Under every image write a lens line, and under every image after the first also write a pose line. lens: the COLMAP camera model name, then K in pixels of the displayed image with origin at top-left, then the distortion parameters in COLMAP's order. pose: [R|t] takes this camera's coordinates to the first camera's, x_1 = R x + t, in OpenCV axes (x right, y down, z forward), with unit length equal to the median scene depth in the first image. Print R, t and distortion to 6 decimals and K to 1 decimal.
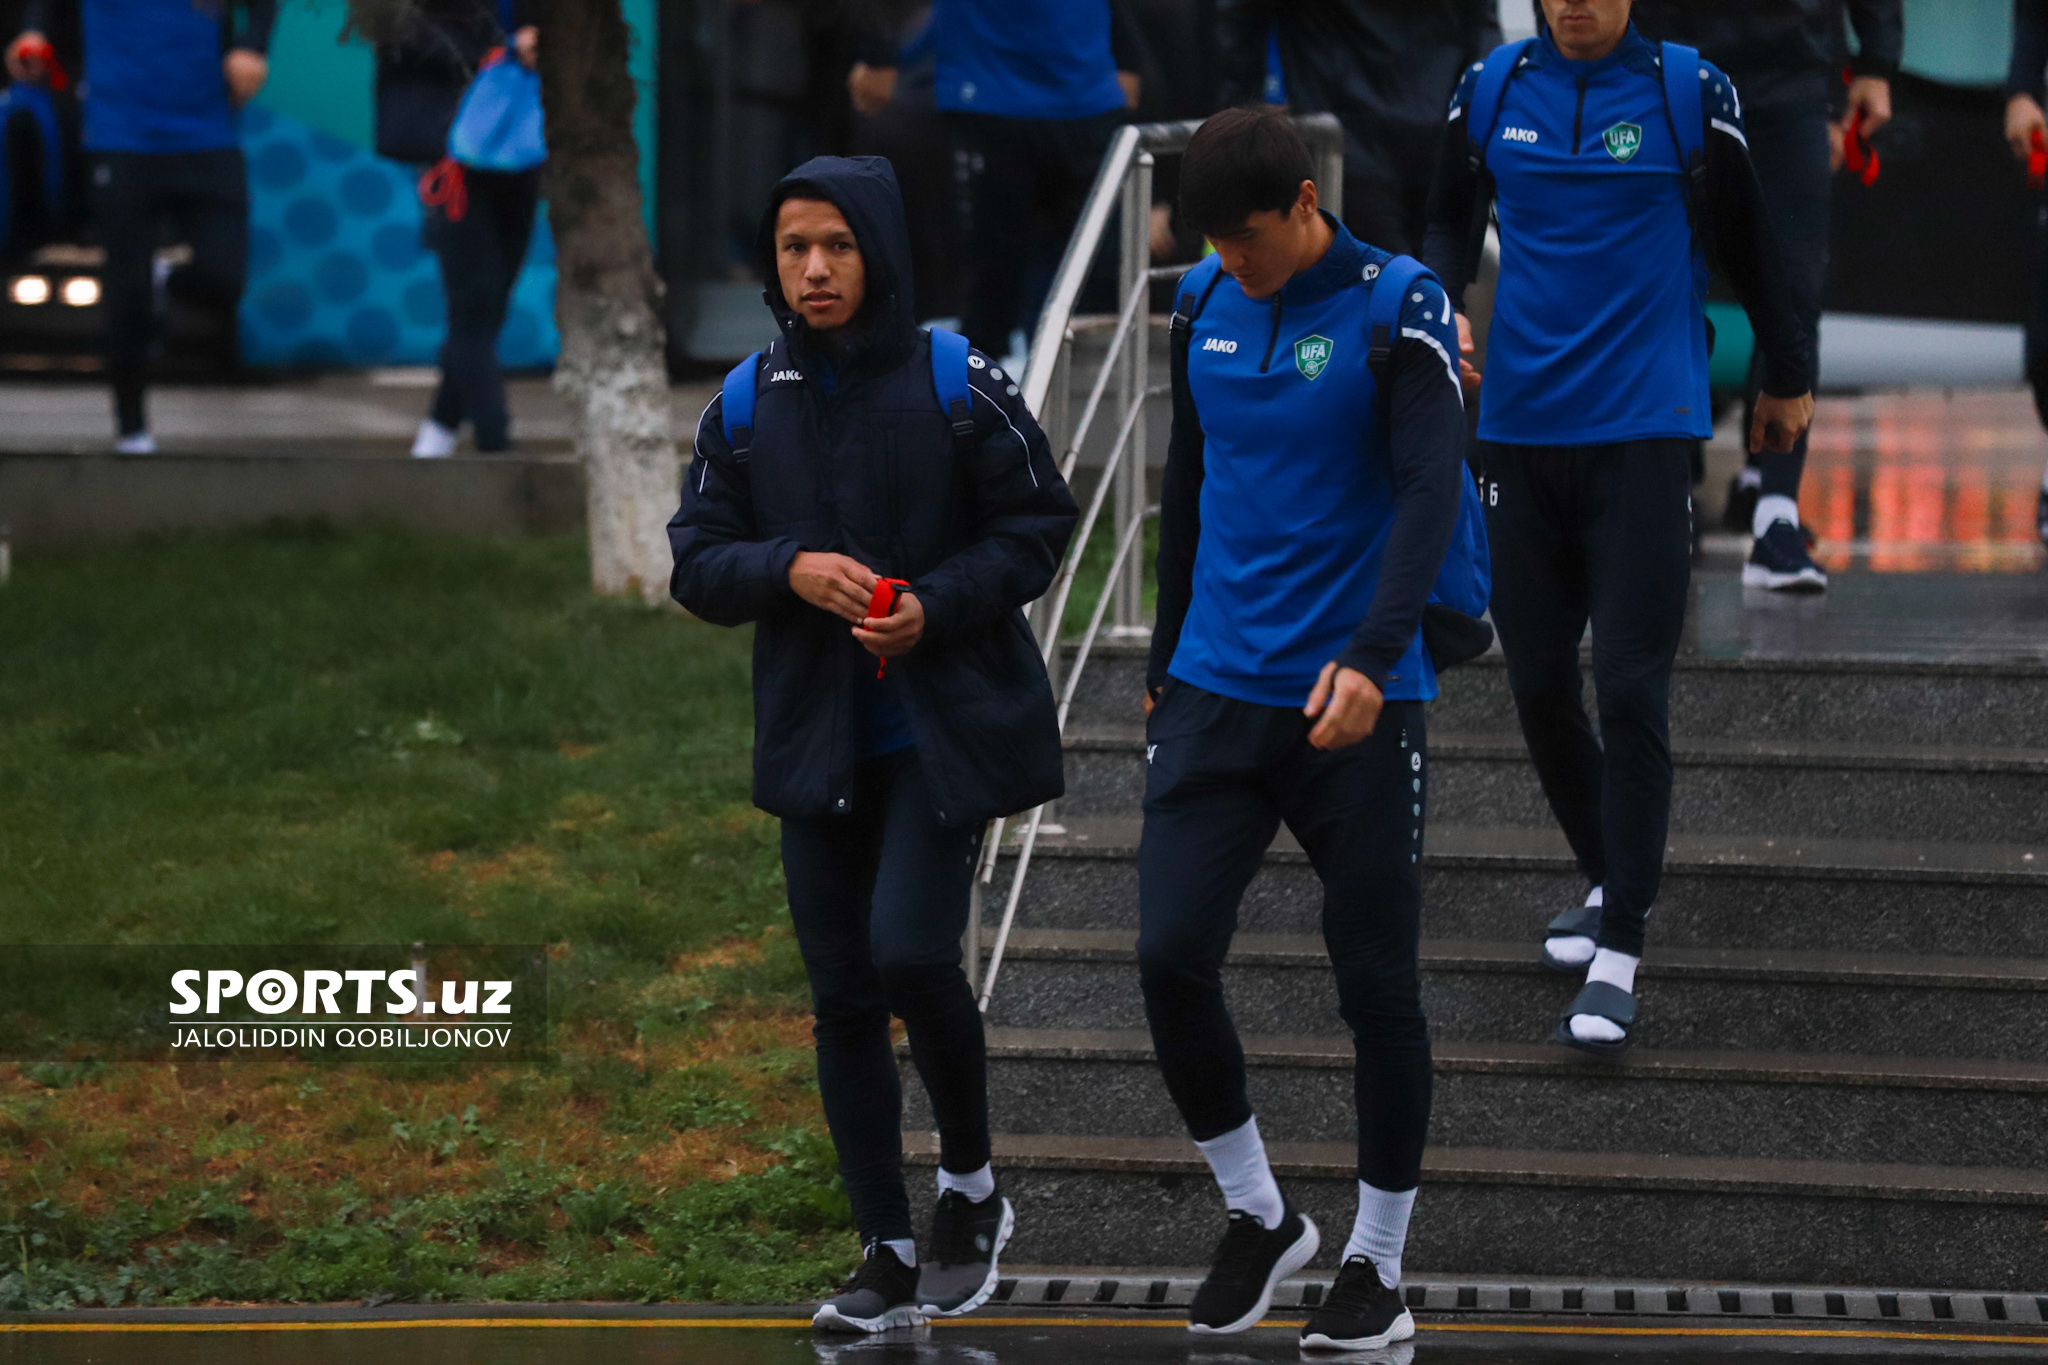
lens RADIAL K [[12012.3, 0, 1041.2], [0, 12012.3, 789.6], [0, 0, 1]] dist [0.955409, 0.000000]
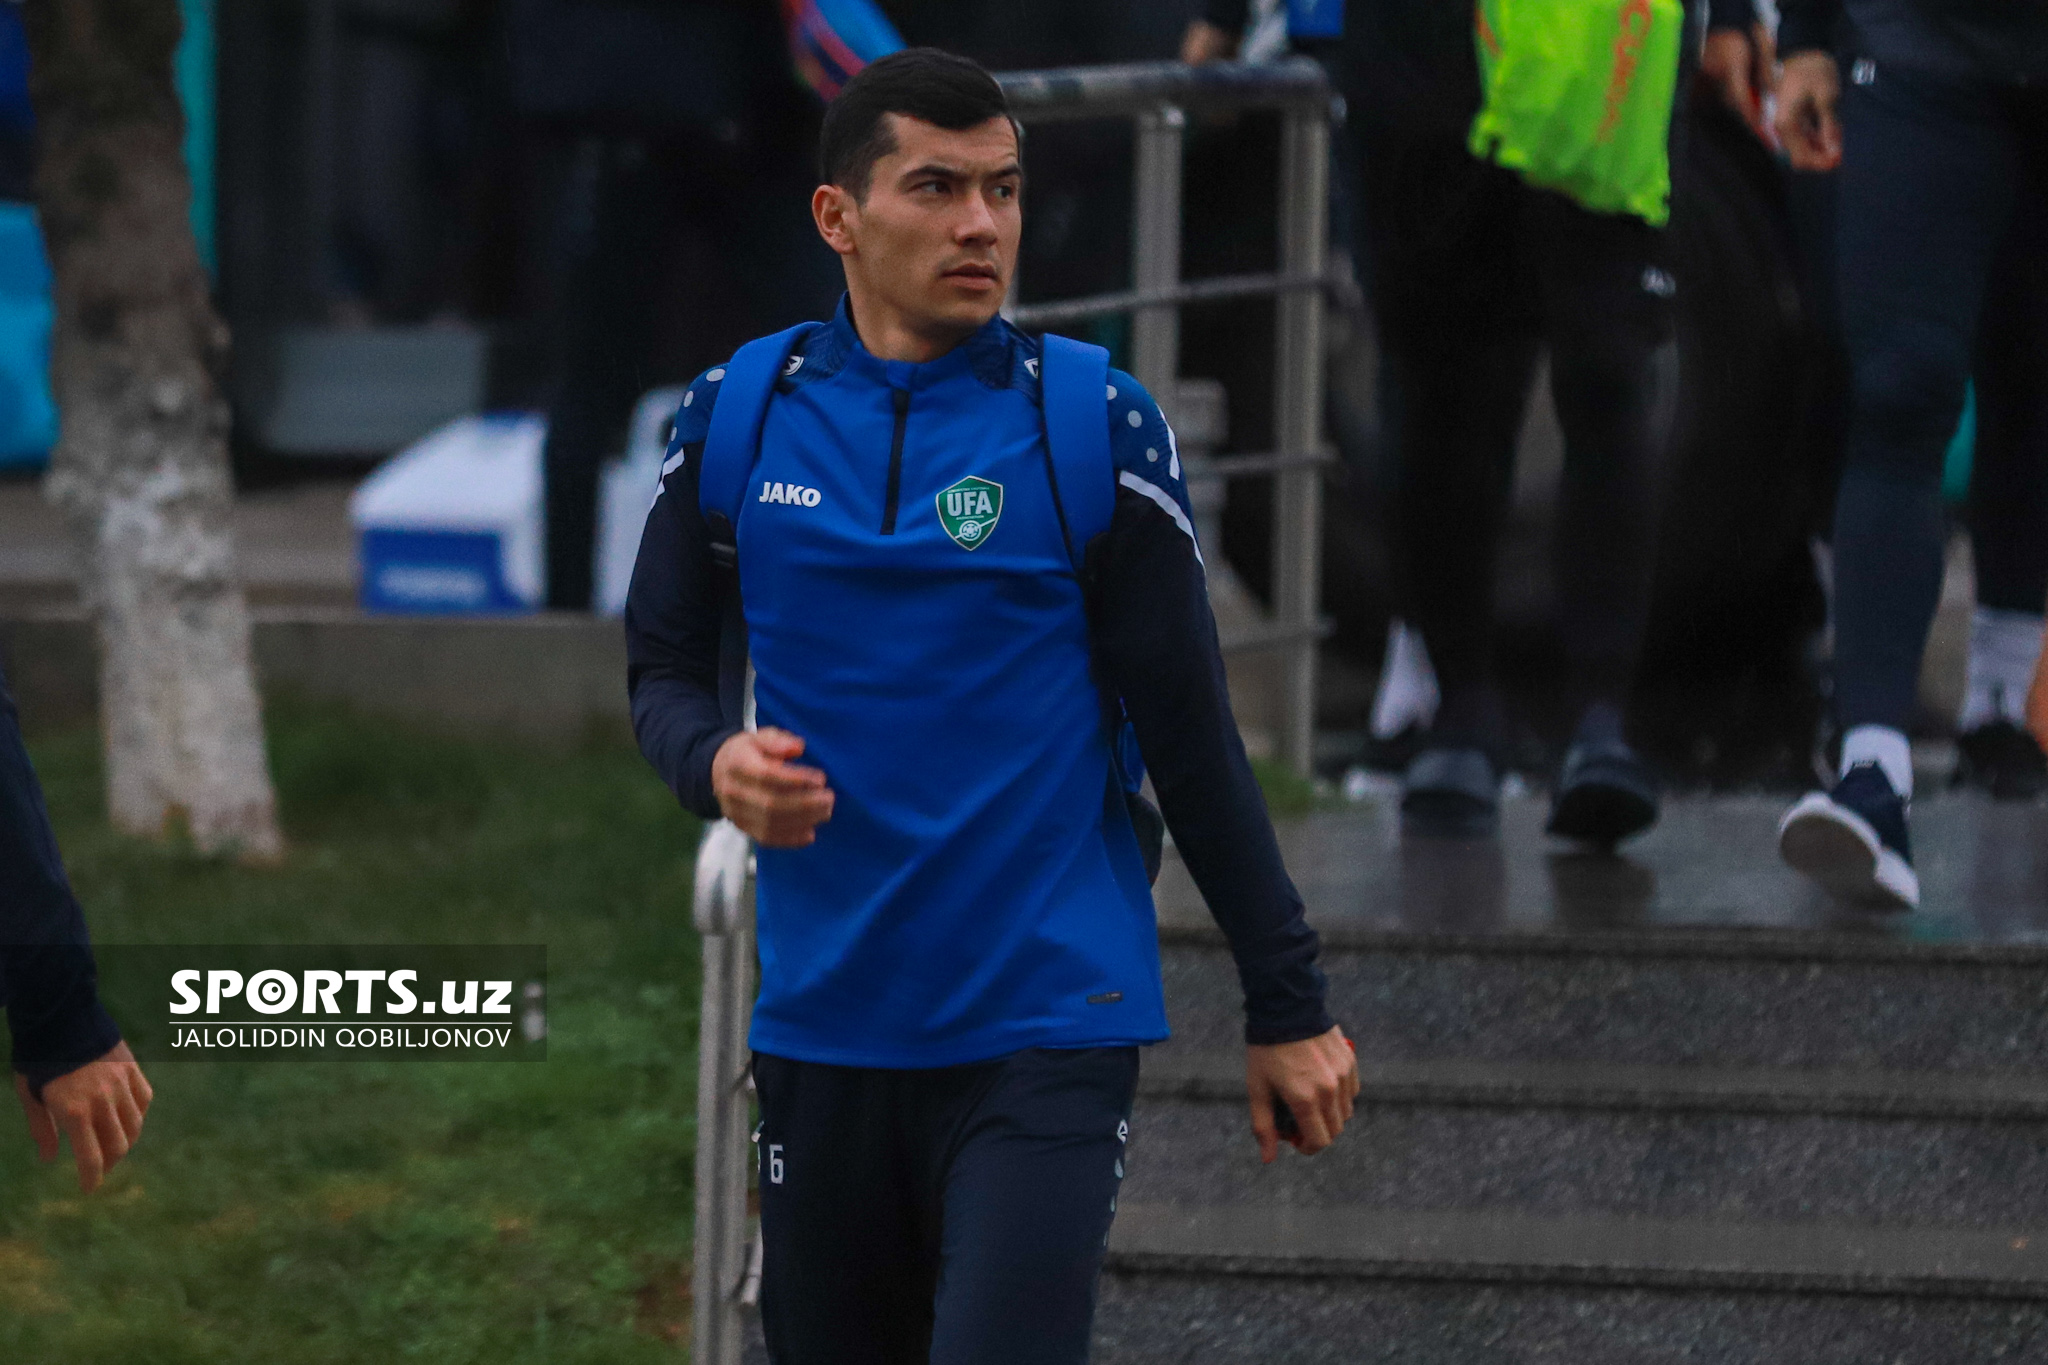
lens RADIAL K [[12012.3, 0, 875.6], [0, 12012.3, 898.8], [0, 0, 1]] dist [0.955409, 0.000000]
pose [[0.999696, 0.002832, 0.024477, -0.013202], [-0.002836, 0.999996, 0.000131, -0.013082], [-0.024477, -0.000200, 0.999700, 0.382575]]
